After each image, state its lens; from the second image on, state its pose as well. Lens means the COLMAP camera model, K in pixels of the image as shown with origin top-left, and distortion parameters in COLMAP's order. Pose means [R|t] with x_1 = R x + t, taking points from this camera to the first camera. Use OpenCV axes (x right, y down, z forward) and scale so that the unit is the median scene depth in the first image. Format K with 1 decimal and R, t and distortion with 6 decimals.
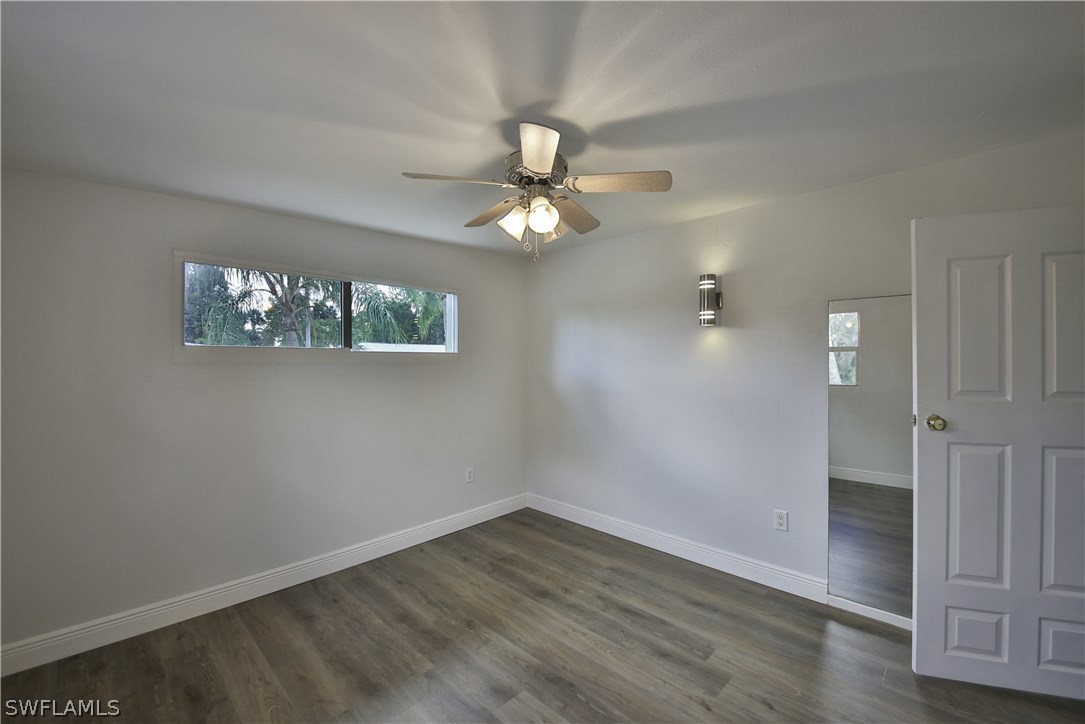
lens RADIAL K [[441.3, 0, 547.9], [0, 441.3, 353.2], [0, 0, 1]] dist [-0.014603, -0.003584]
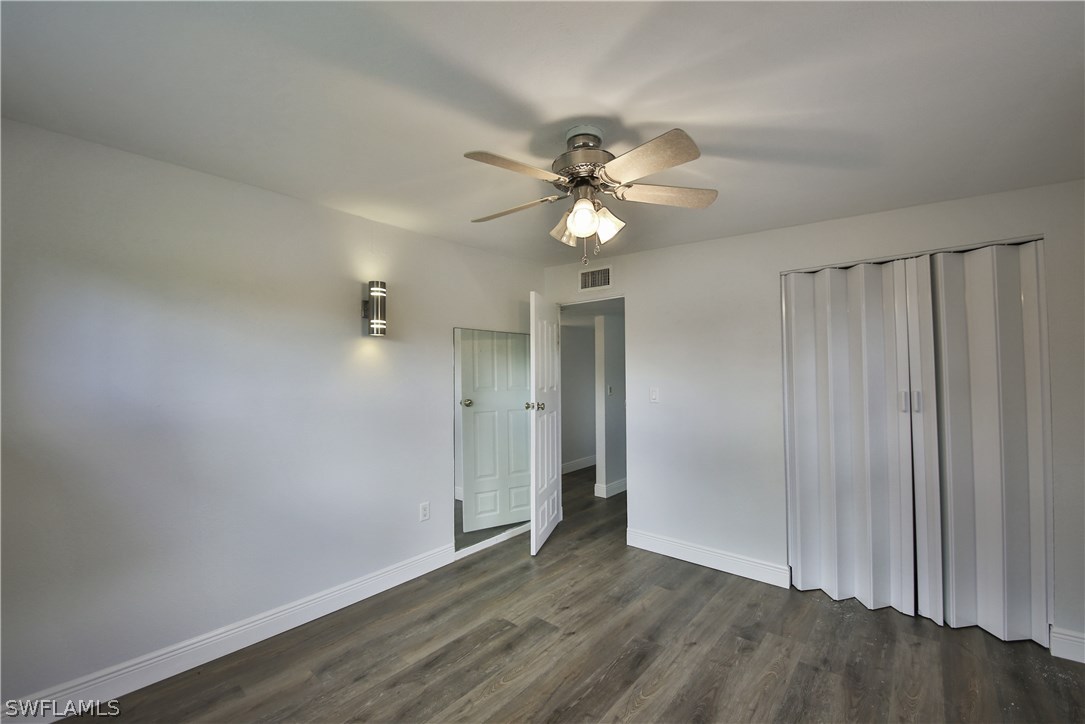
lens RADIAL K [[443.6, 0, 534.5], [0, 443.6, 353.1], [0, 0, 1]] dist [-0.001820, -0.001287]
pose [[-0.047256, 0.045350, 0.997853, -0.713053], [-0.008283, 0.998917, -0.045791, 0.019299], [-0.998848, -0.010429, -0.046830, 0.837648]]
